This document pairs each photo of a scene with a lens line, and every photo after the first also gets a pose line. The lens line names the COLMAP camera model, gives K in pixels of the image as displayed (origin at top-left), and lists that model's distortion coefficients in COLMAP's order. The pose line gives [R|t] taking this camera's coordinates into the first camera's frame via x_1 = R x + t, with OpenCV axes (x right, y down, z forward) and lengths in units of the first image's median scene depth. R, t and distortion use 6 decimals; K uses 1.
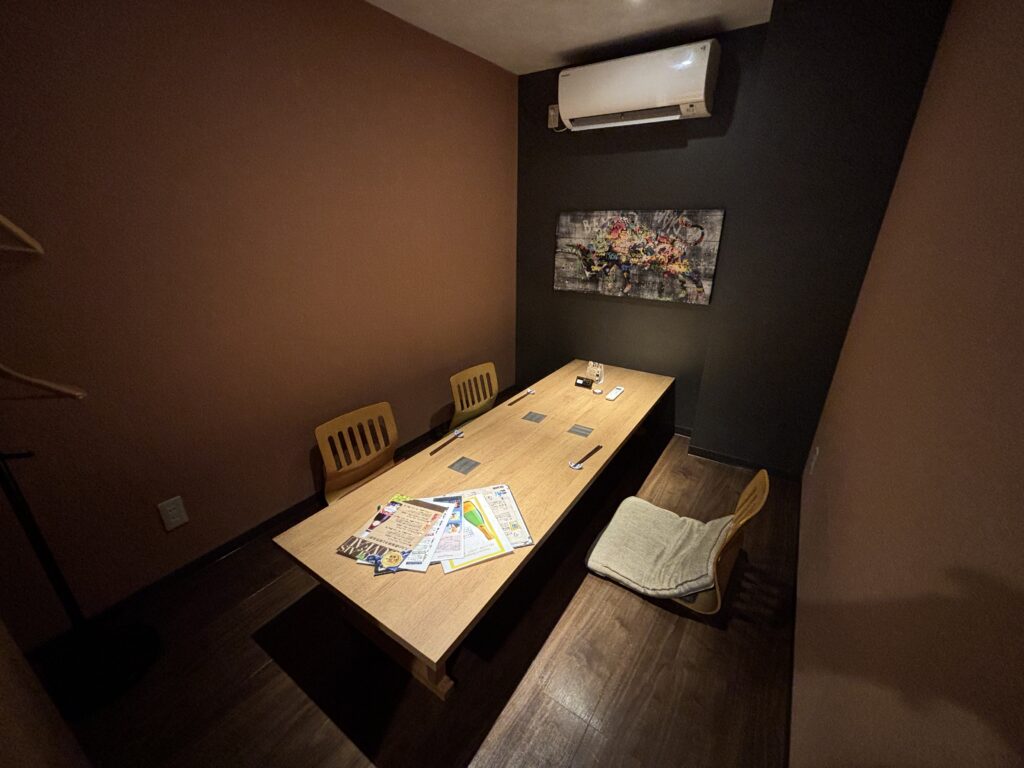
lens RADIAL K [[413.0, 0, 511.2], [0, 413.0, 381.6], [0, 0, 1]] dist [-0.001146, 0.000438]
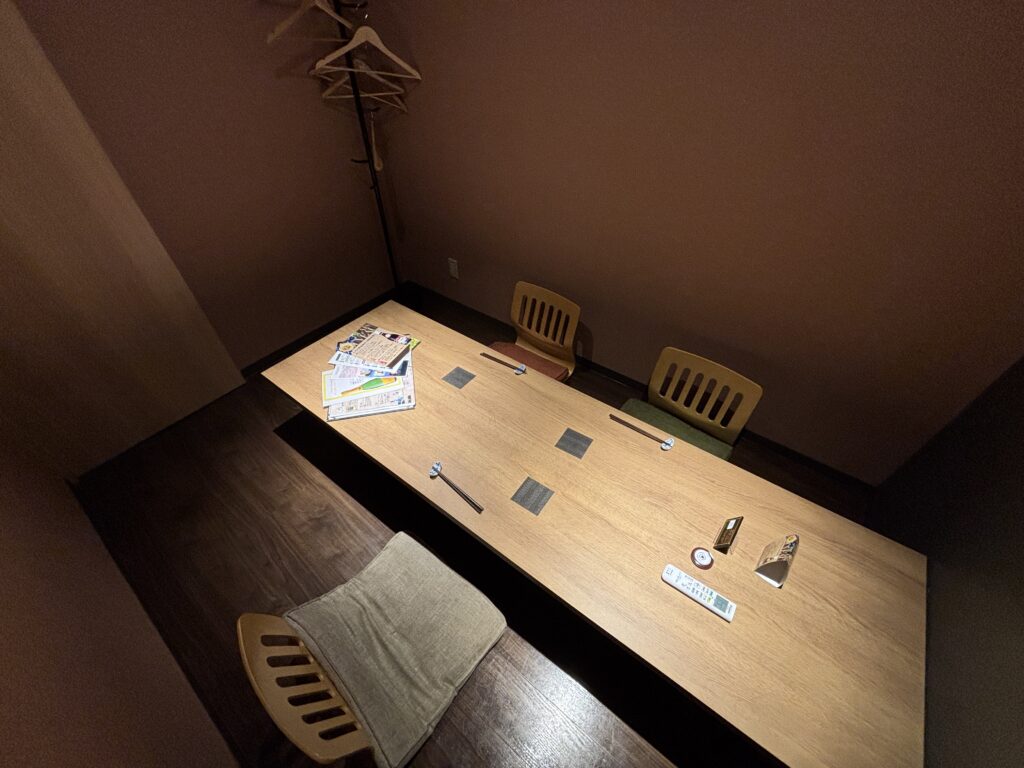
lens RADIAL K [[413.0, 0, 511.2], [0, 413.0, 381.6], [0, 0, 1]] dist [-0.001146, 0.000438]
pose [[-0.046950, 0.684922, -0.727102, 0.702913], [-0.369641, 0.664320, 0.649650, -0.556474], [0.927988, 0.299268, 0.221985, 1.034921]]
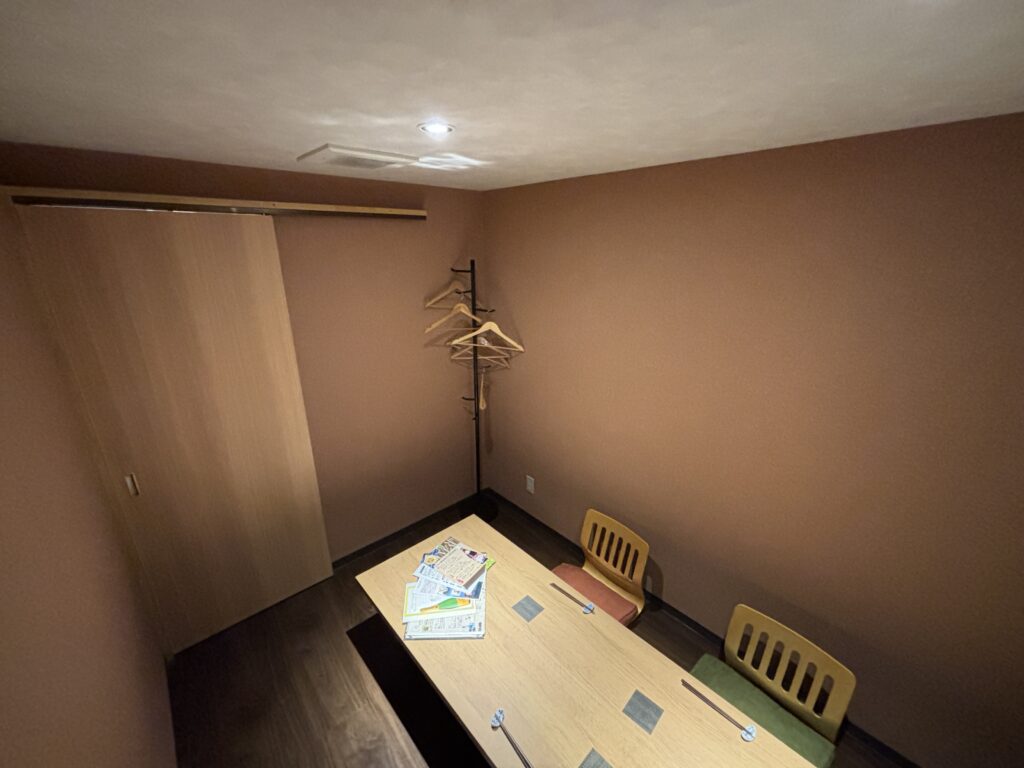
lens RADIAL K [[412.5, 0, 510.3], [0, 412.5, 373.6], [0, 0, 1]] dist [-0.025969, 0.008035]
pose [[-0.229335, 0.288590, -0.929581, 0.784249], [-0.362294, 0.861104, 0.356712, -0.753336], [0.903410, 0.418588, -0.092927, 0.930225]]
